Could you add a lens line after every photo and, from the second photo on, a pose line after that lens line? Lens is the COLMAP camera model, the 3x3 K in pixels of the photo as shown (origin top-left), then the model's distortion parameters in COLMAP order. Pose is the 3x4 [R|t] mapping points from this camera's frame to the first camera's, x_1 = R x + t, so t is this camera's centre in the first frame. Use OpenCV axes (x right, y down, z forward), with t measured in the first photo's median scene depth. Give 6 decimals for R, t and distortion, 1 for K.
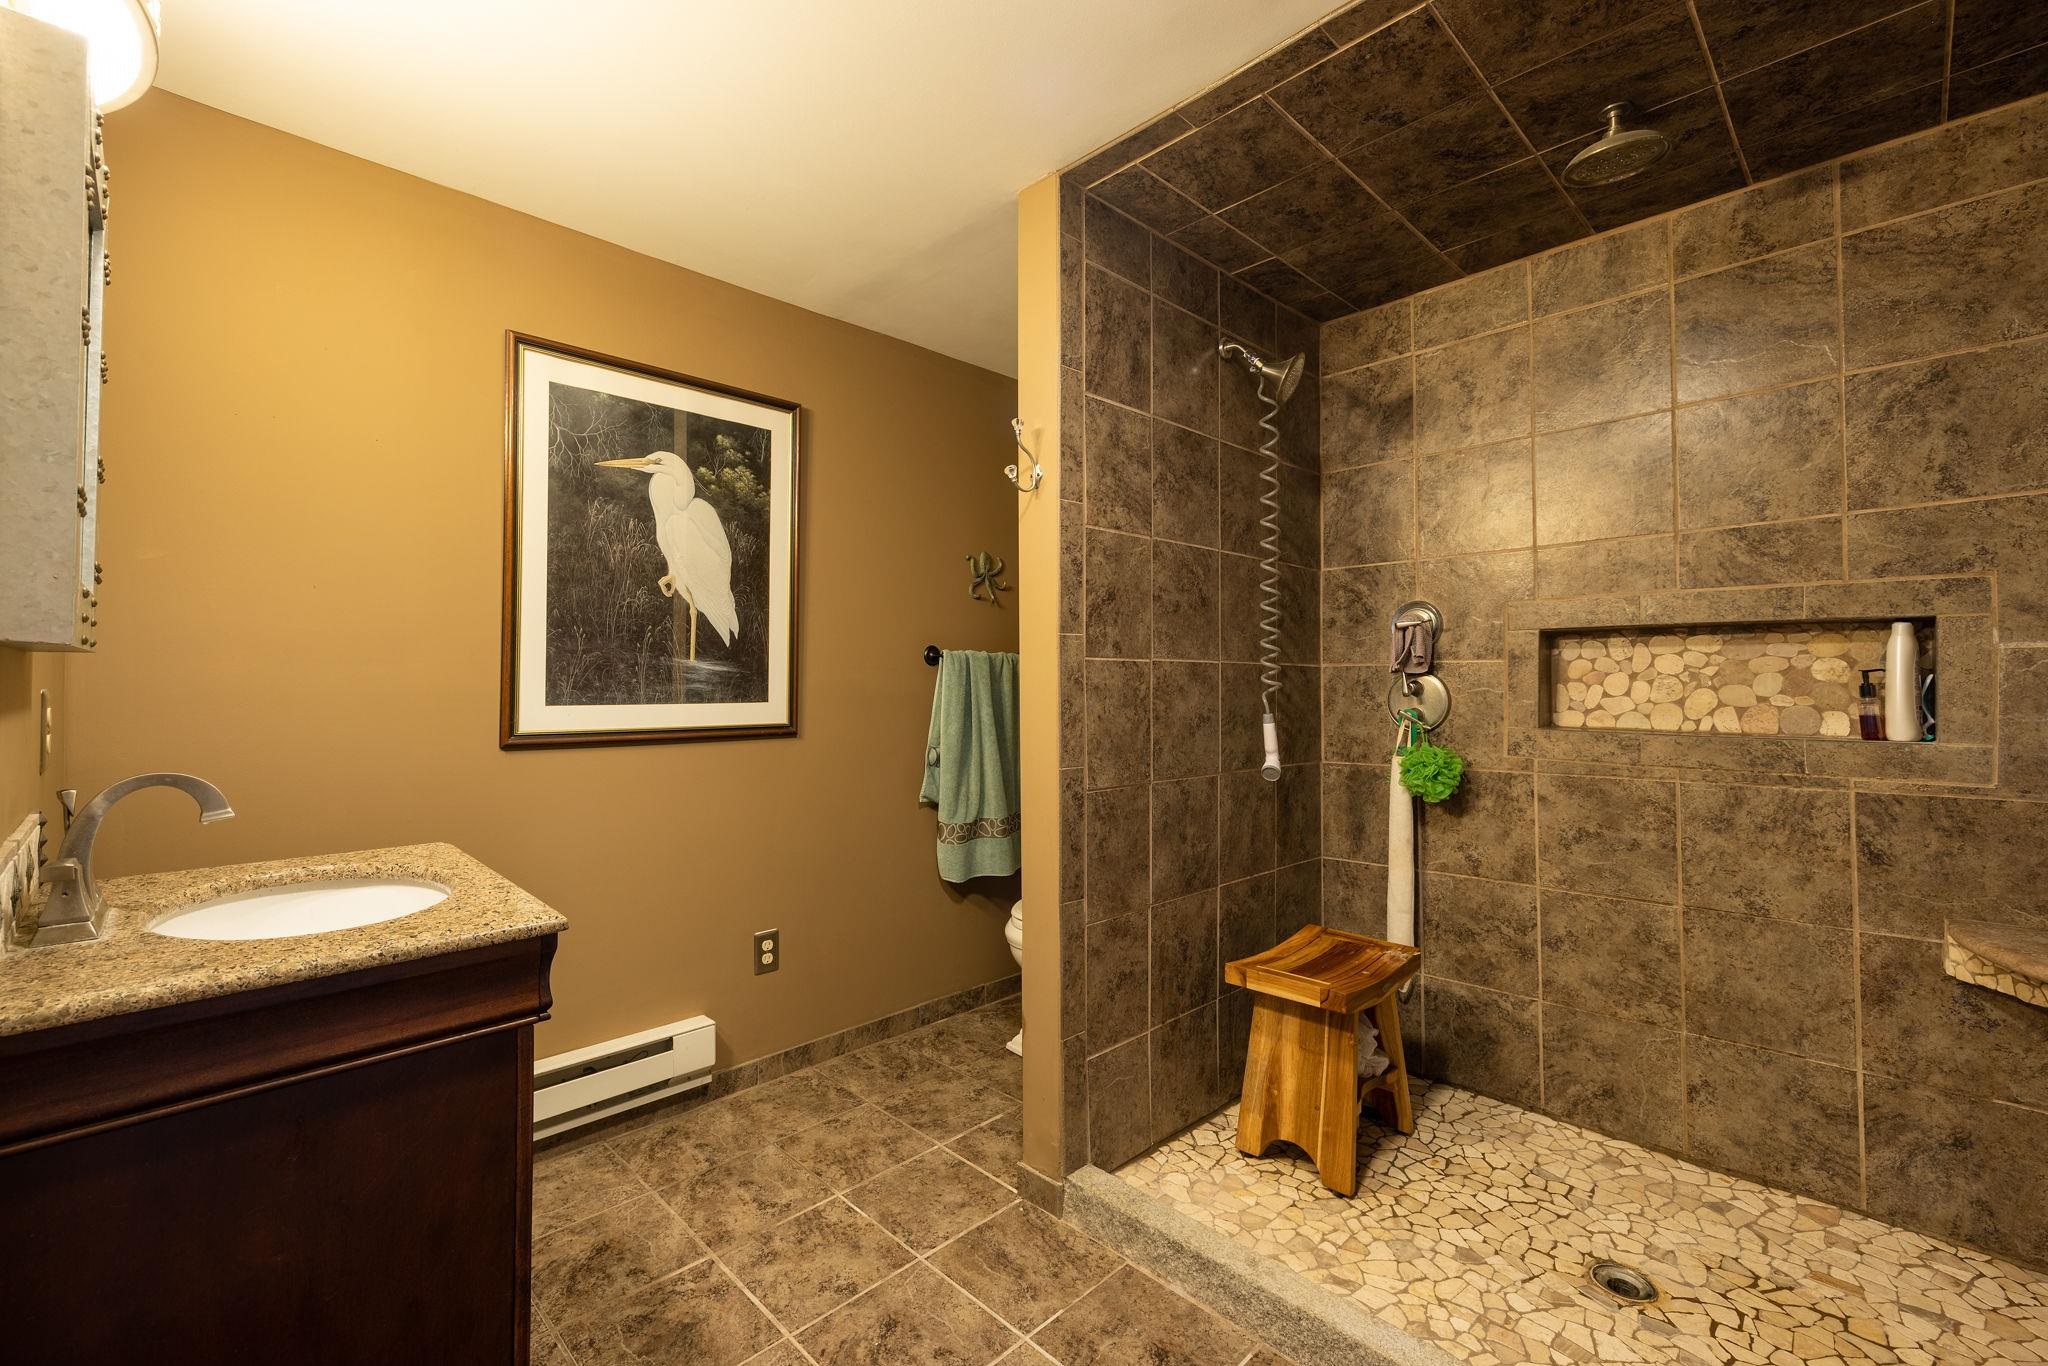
lens RADIAL K [[864.3, 0, 1013.9], [0, 864.3, 678.6], [0, 0, 1]] dist [0.000684, -0.000505]
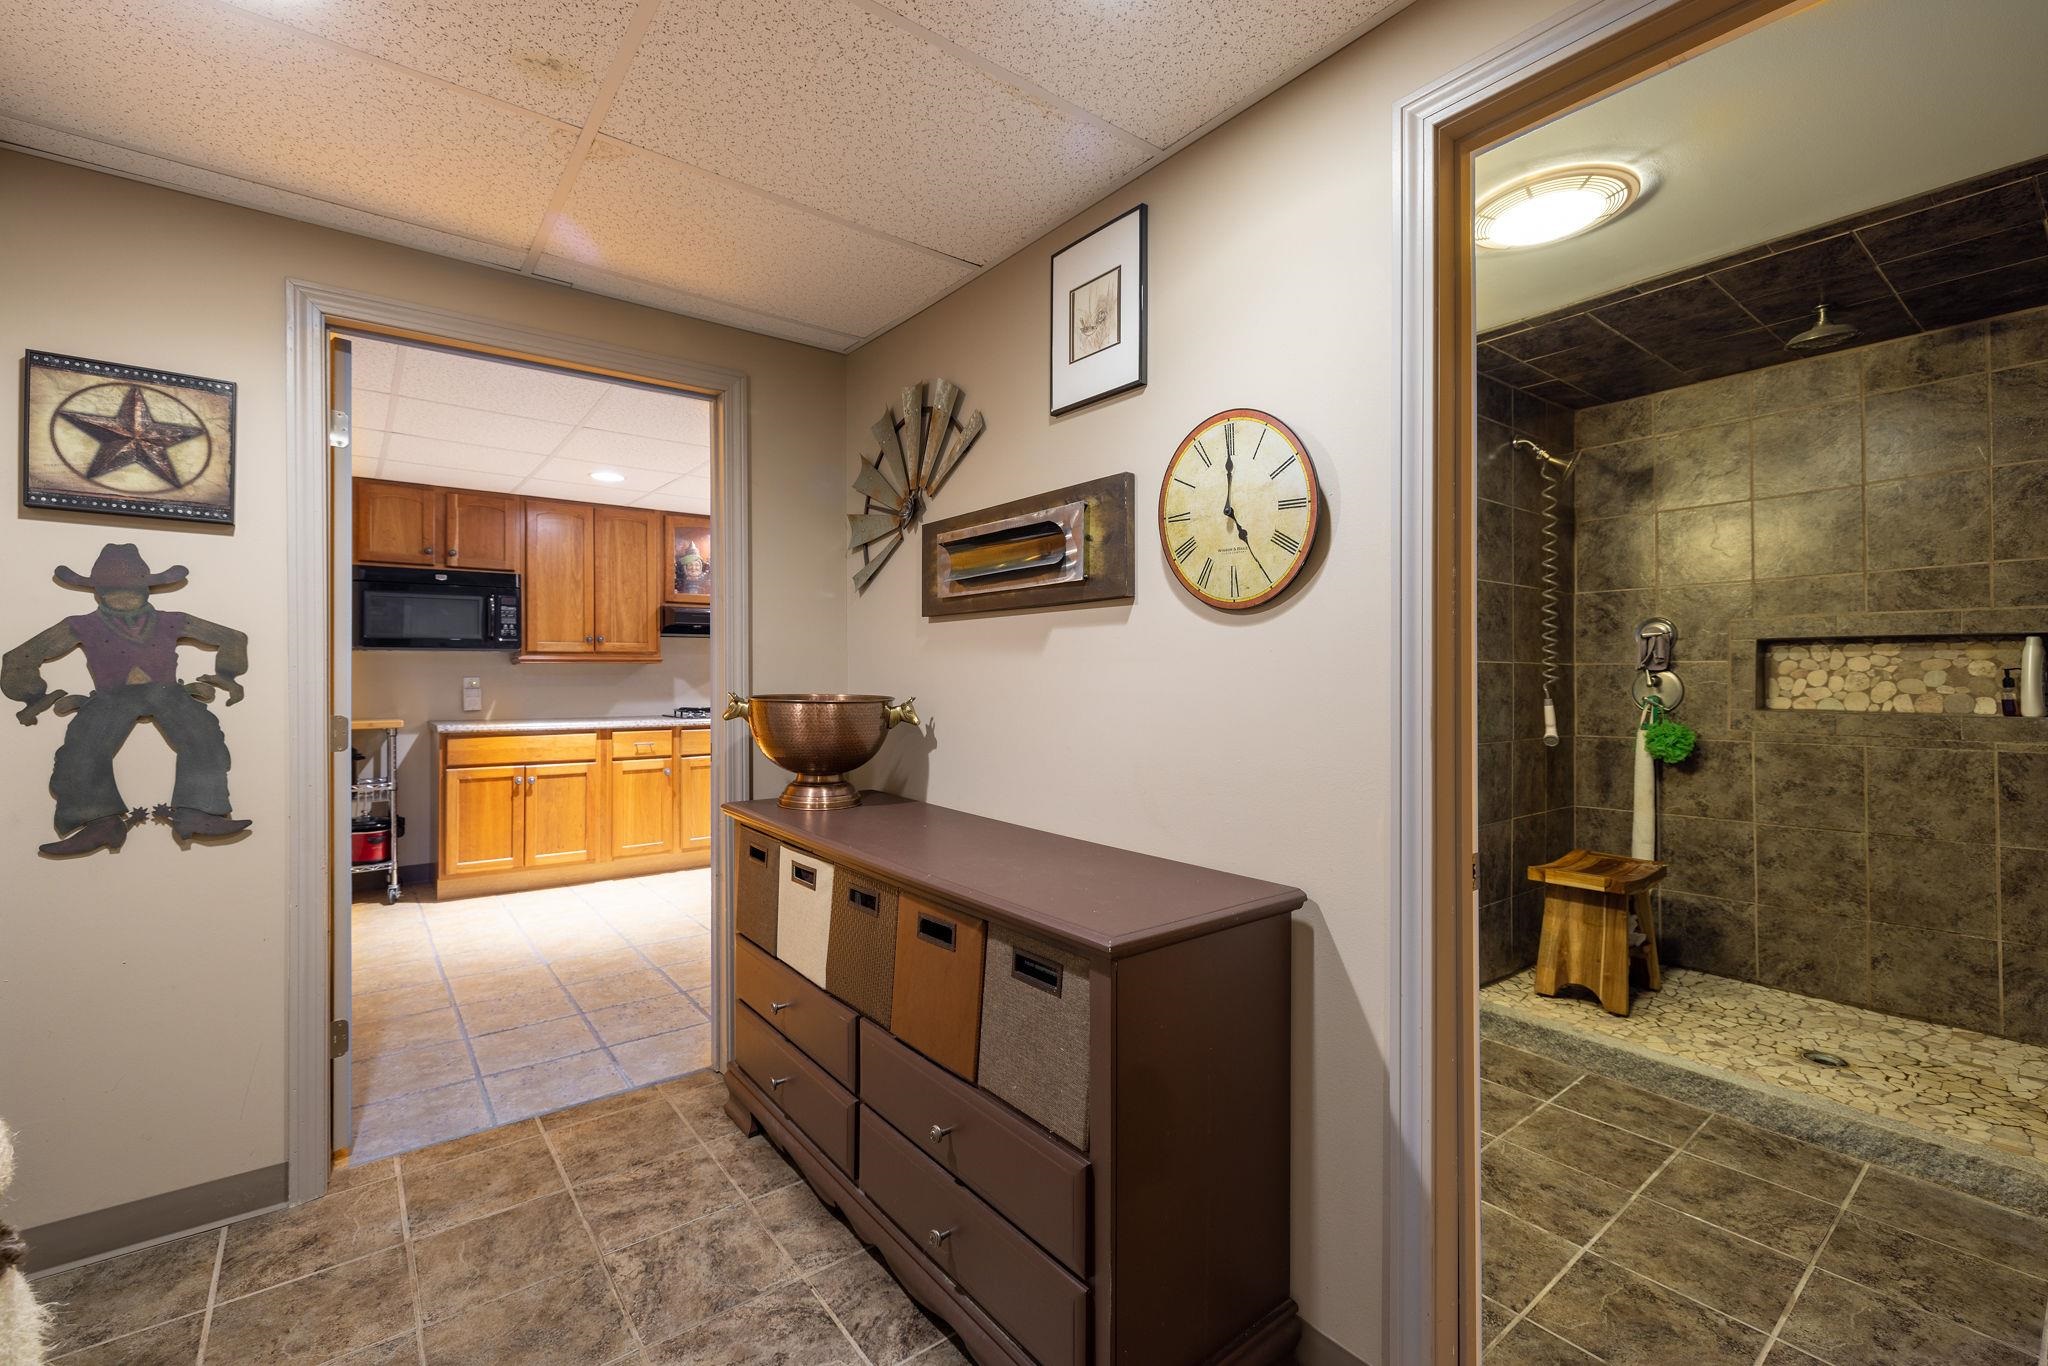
lens RADIAL K [[864.3, 0, 1032.3], [0, 864.3, 678.2], [0, 0, 1]] dist [0.000684, -0.000505]
pose [[0.993727, 0.000530, -0.111831, -0.440358], [0.000249, 0.999976, 0.006953, -0.003876], [0.111832, -0.006938, 0.993703, -0.573199]]
